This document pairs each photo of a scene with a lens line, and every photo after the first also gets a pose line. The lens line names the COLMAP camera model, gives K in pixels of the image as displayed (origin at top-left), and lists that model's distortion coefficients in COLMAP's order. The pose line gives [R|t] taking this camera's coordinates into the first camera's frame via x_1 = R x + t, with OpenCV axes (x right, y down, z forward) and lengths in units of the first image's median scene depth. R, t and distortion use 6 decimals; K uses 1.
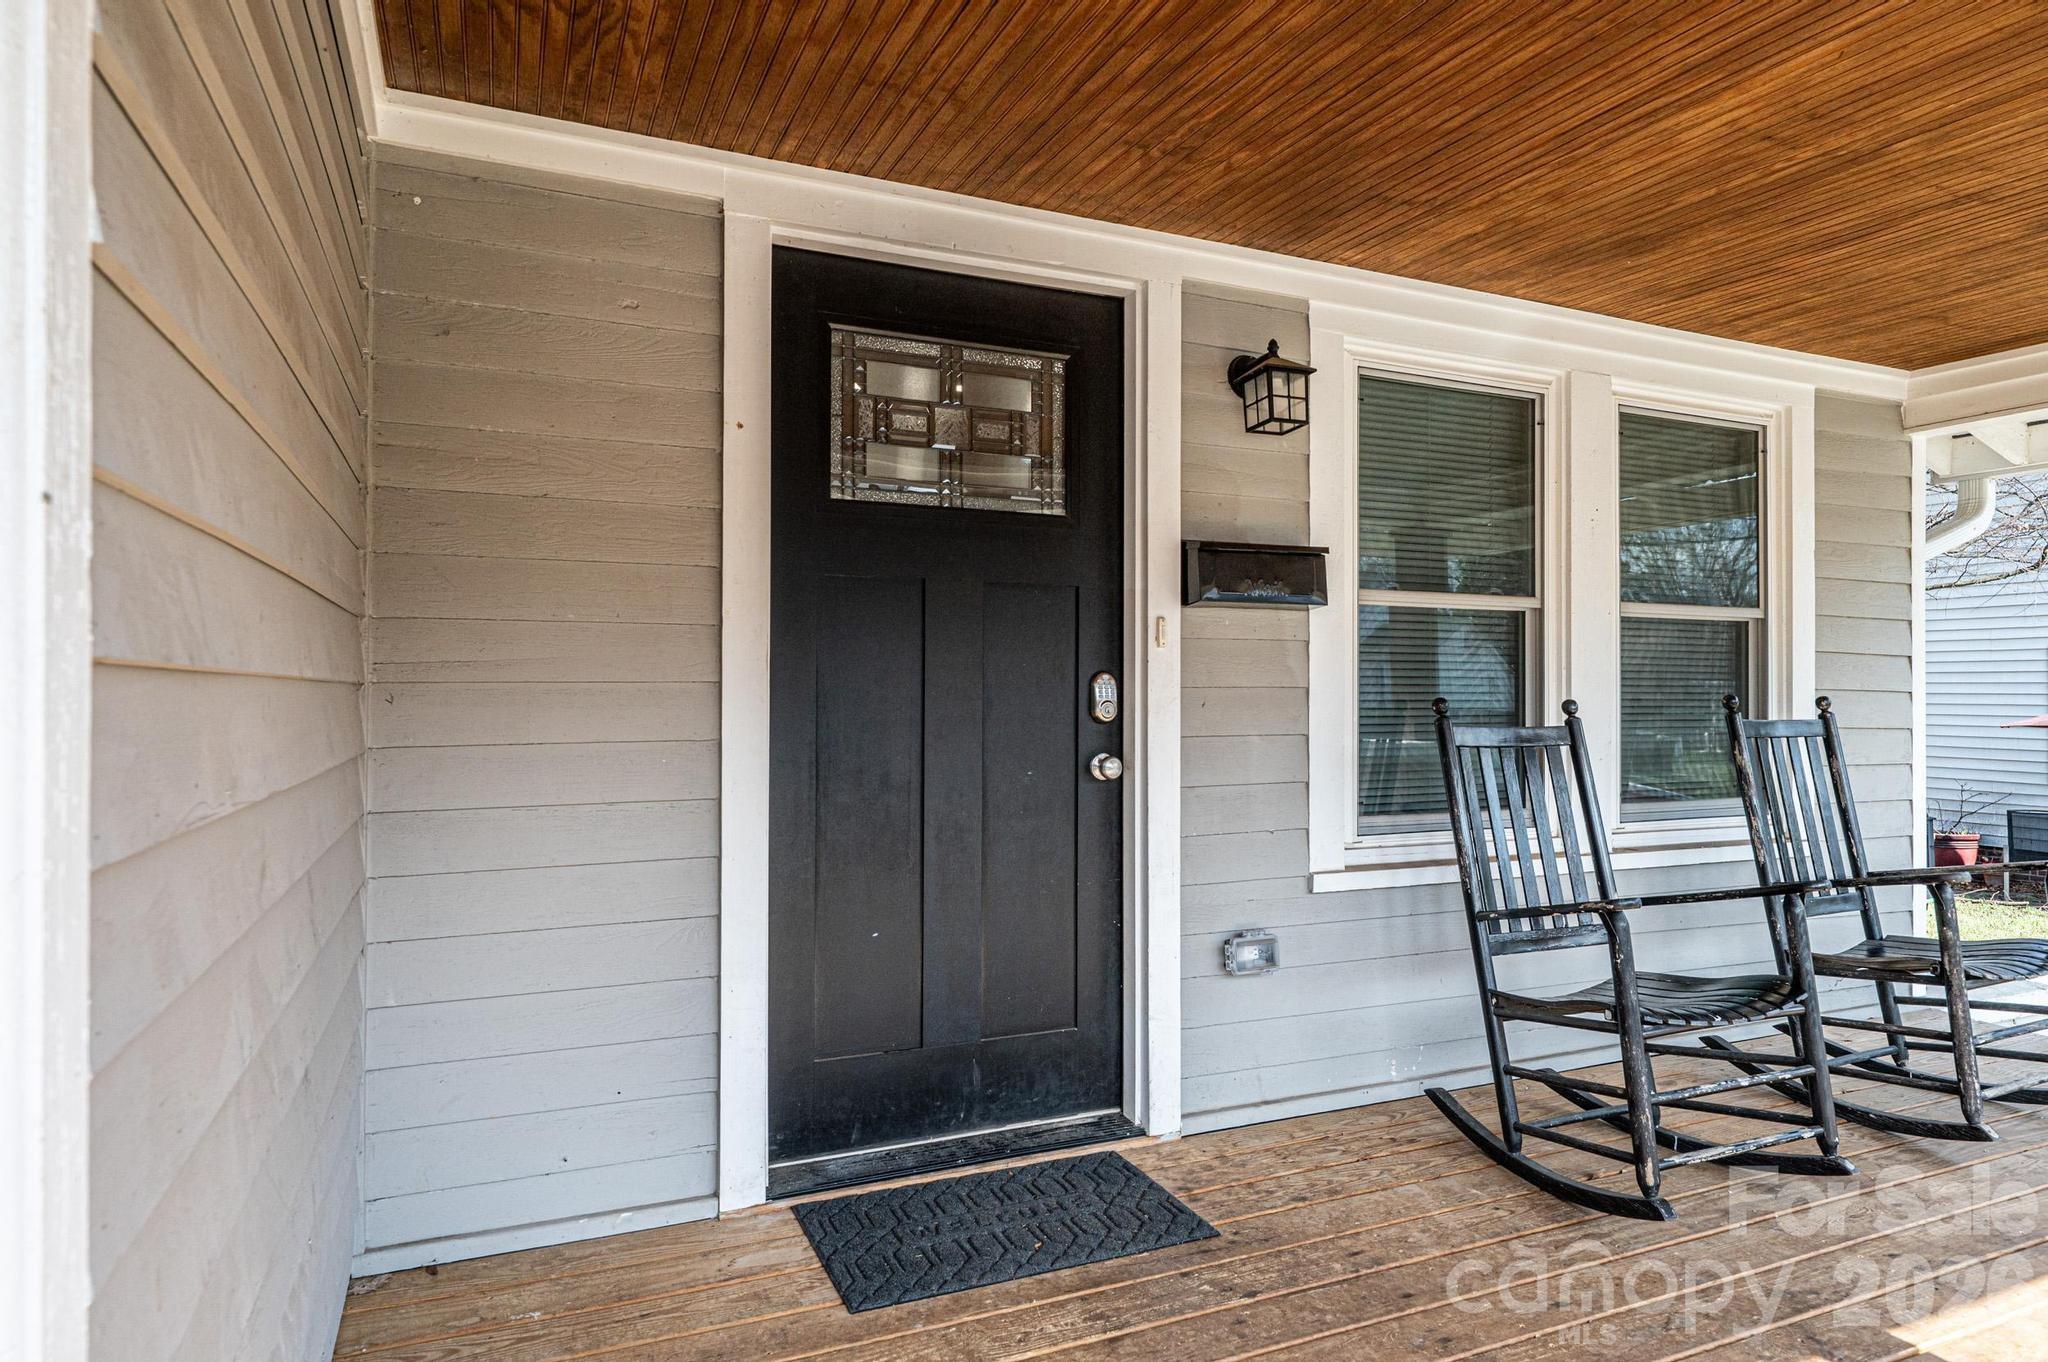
lens RADIAL K [[1205.7, 0, 1030.8], [0, 1205.7, 683.2], [0, 0, 1]] dist [0.004928, -0.004270]
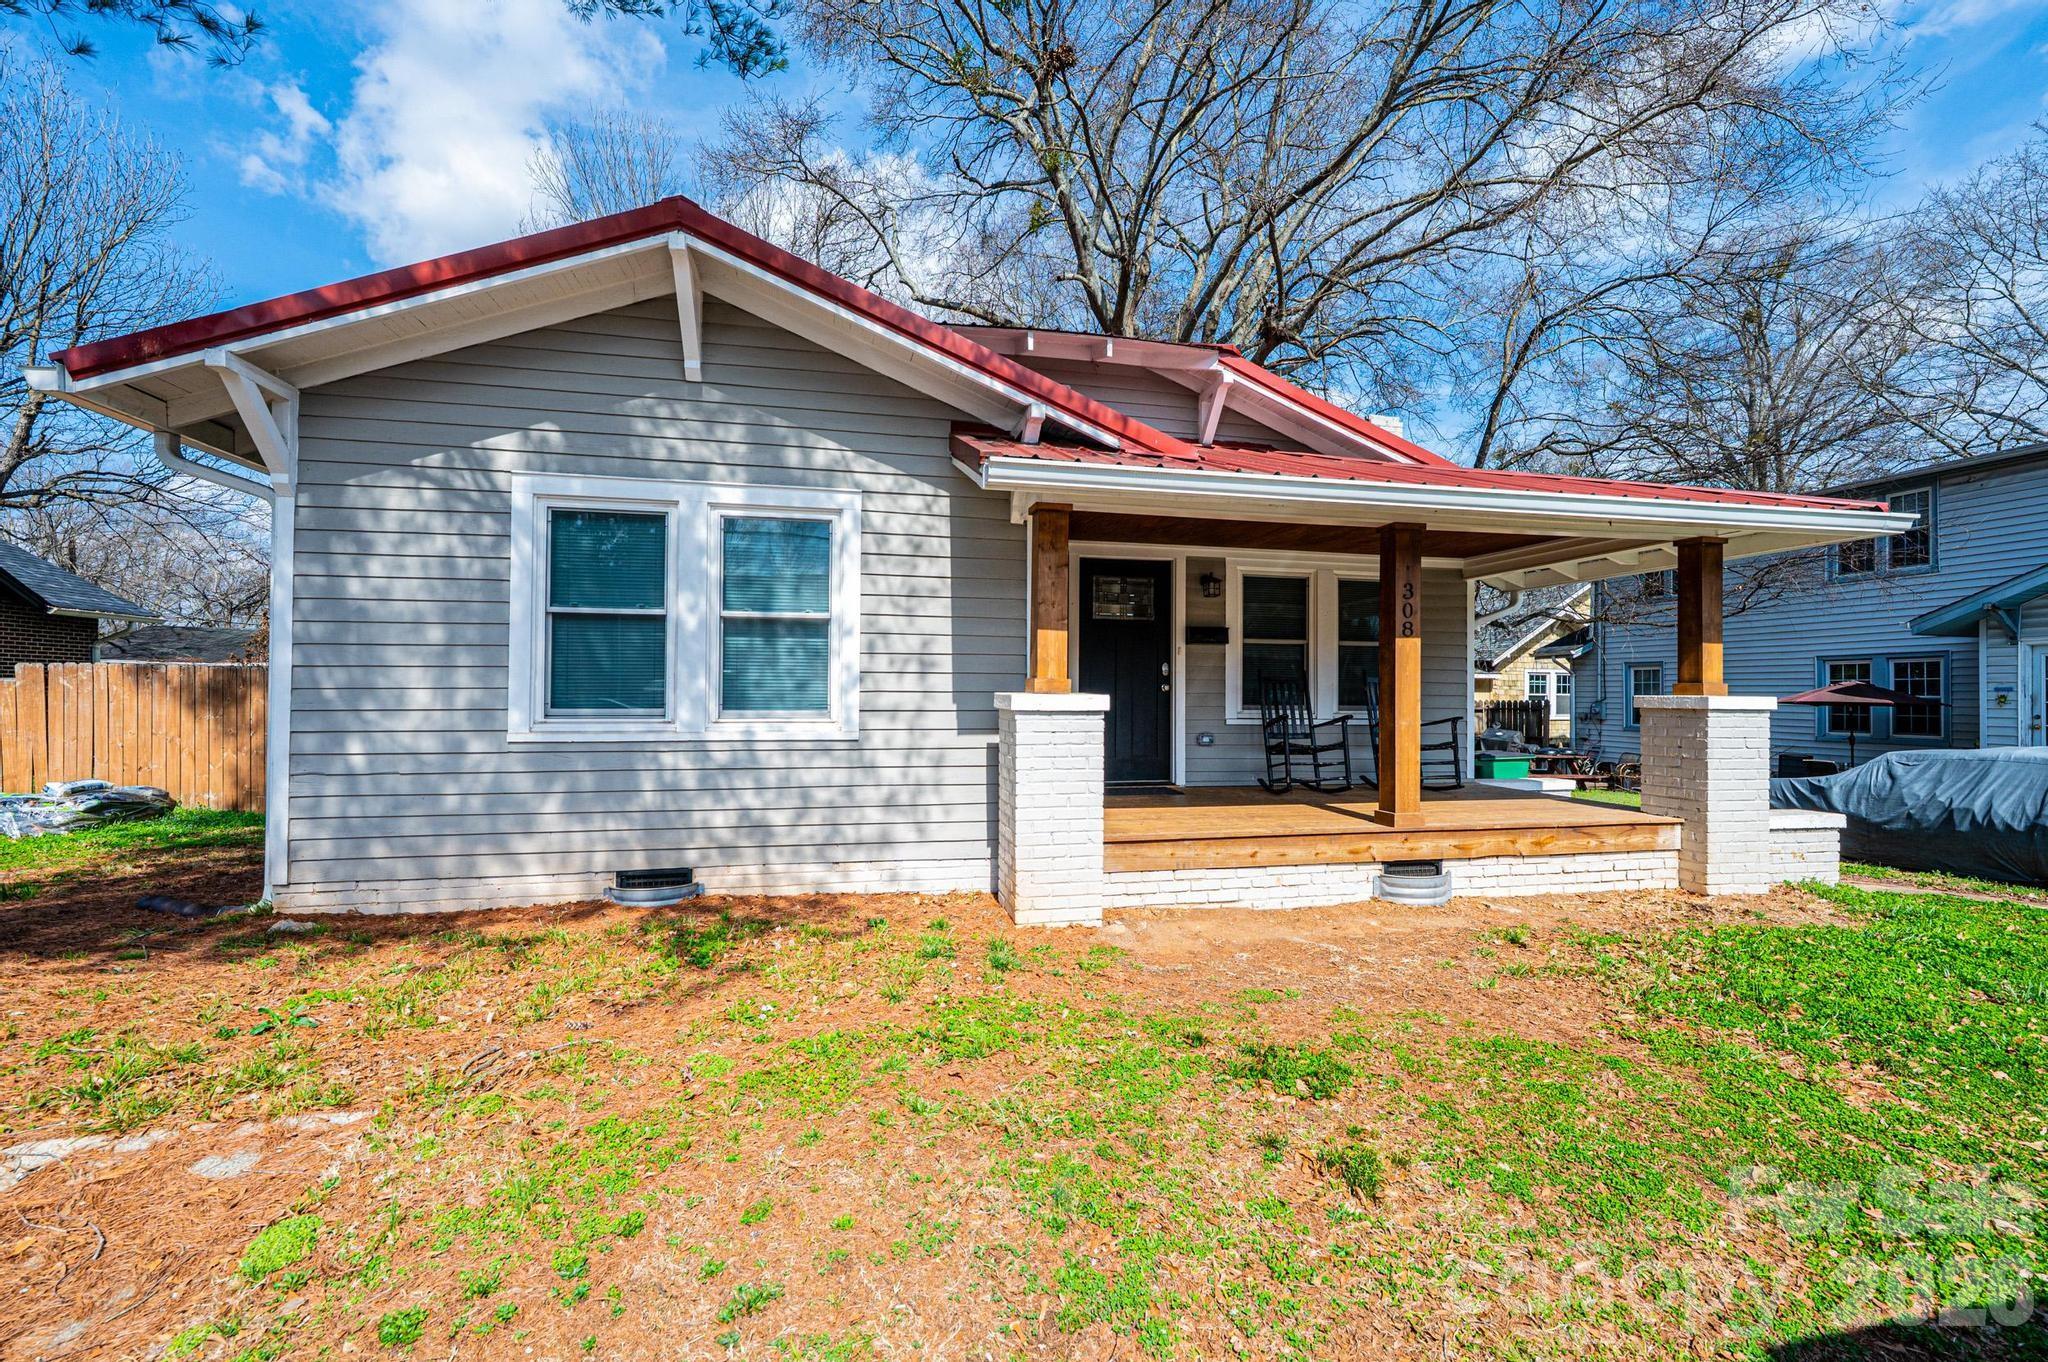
lens RADIAL K [[867.5, 0, 1036.1], [0, 867.5, 682.2], [0, 0, 1]] dist [-0.002559, -0.000215]
pose [[0.978100, -0.001616, -0.208128, 0.228866], [-0.000693, 0.999939, -0.011019, 0.081706], [0.208133, 0.010922, 0.978039, -1.691676]]
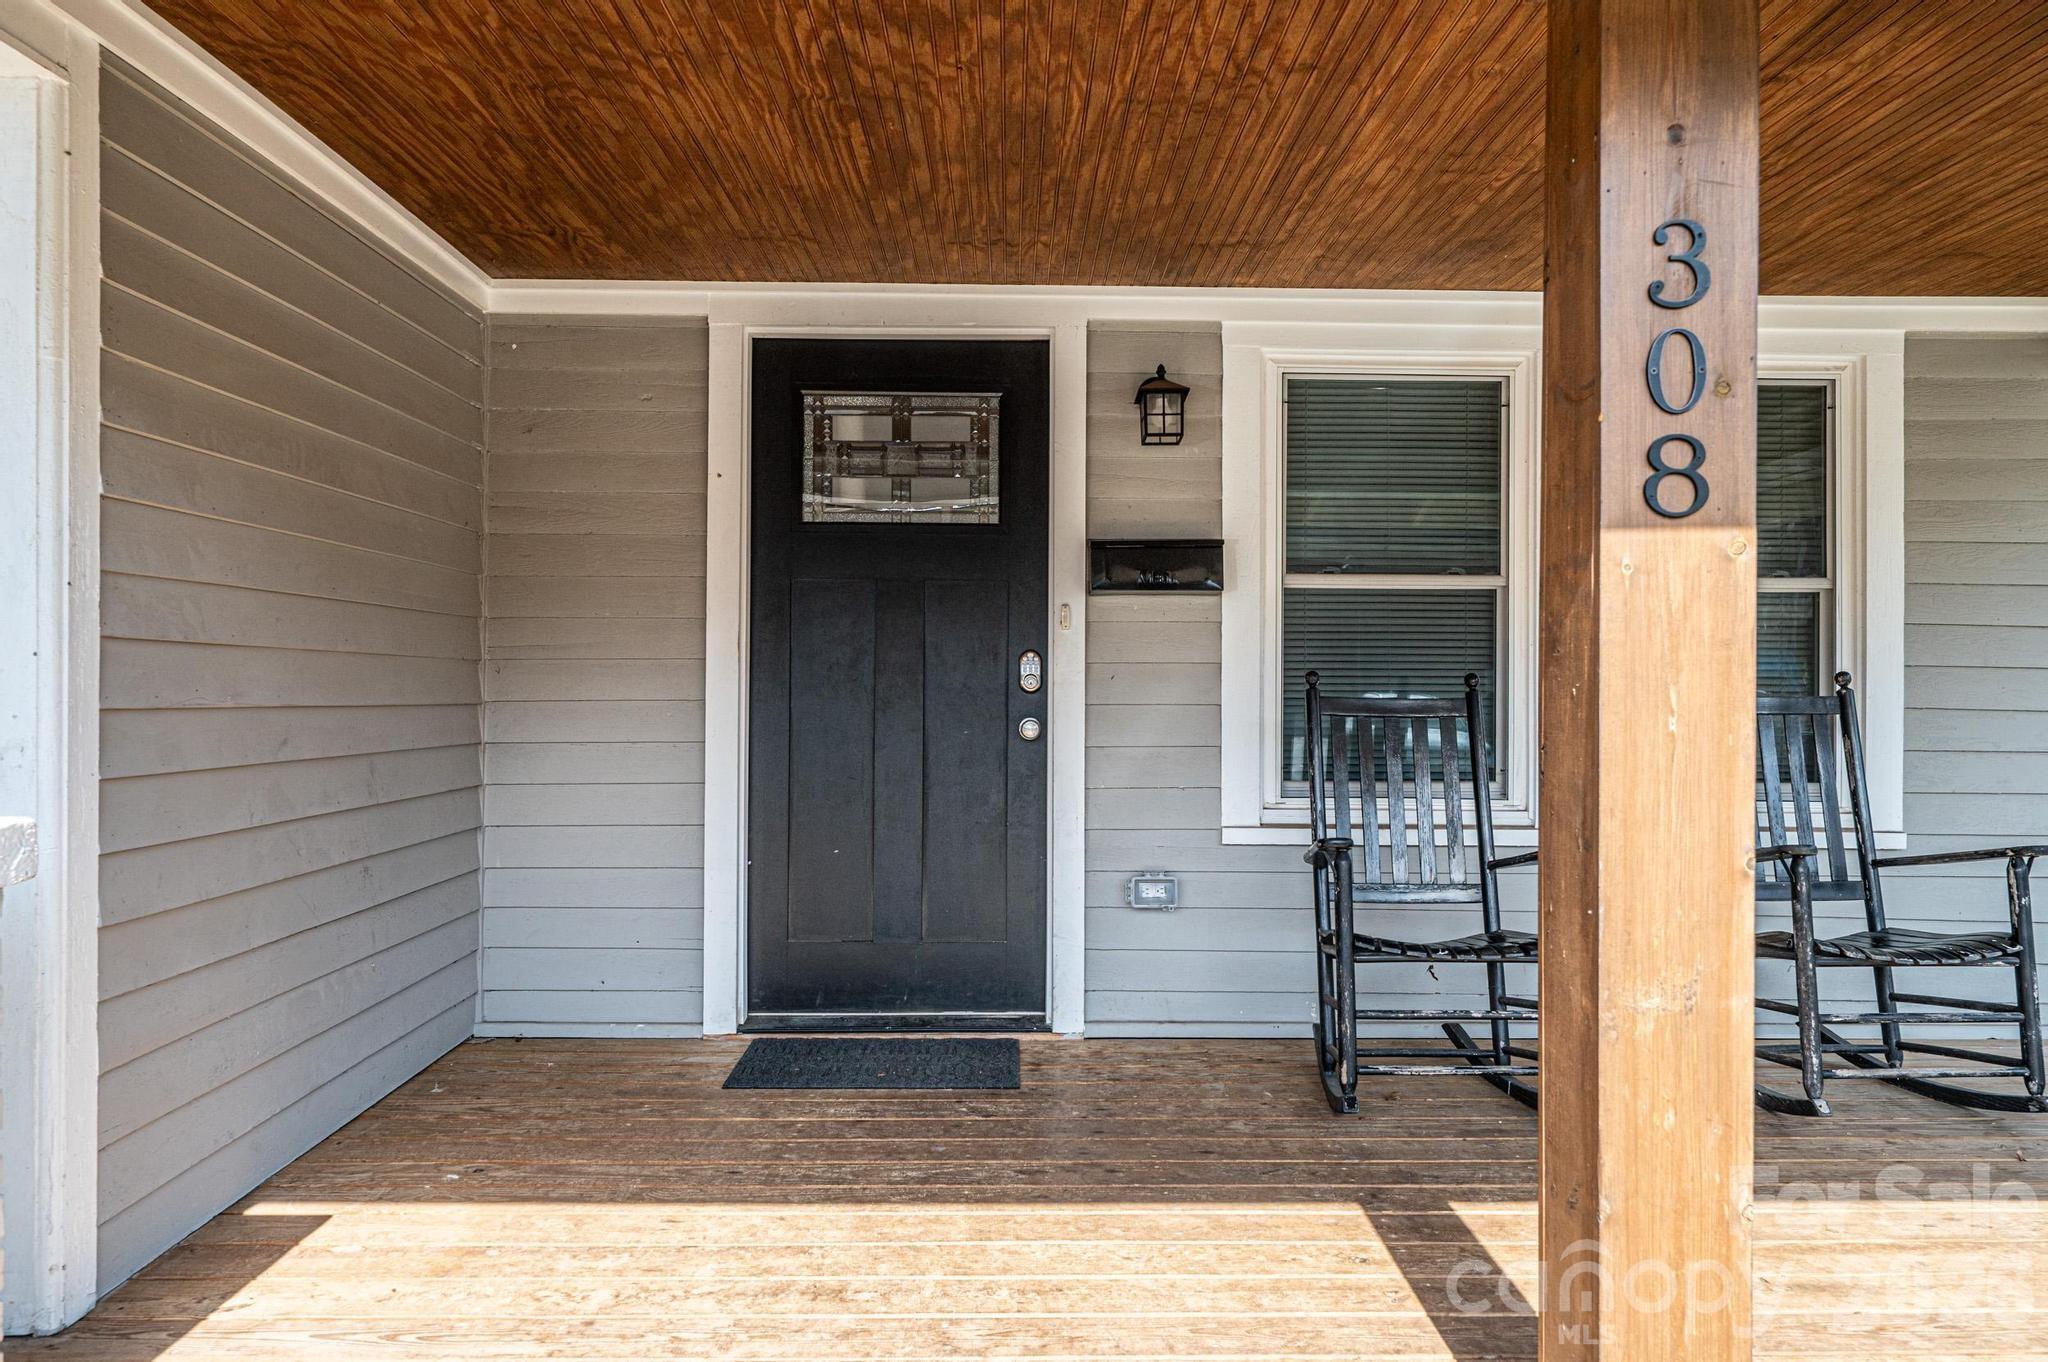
lens RADIAL K [[1375.3, 0, 1023.1], [0, 1375.3, 682.1], [0, 0, 1]] dist [-0.002851, 0.001675]
pose [[0.918908, -0.000741, -0.394470, 0.600724], [0.000998, 0.999999, 0.000447, 0.021692], [0.394470, -0.000804, 0.918909, -0.273855]]
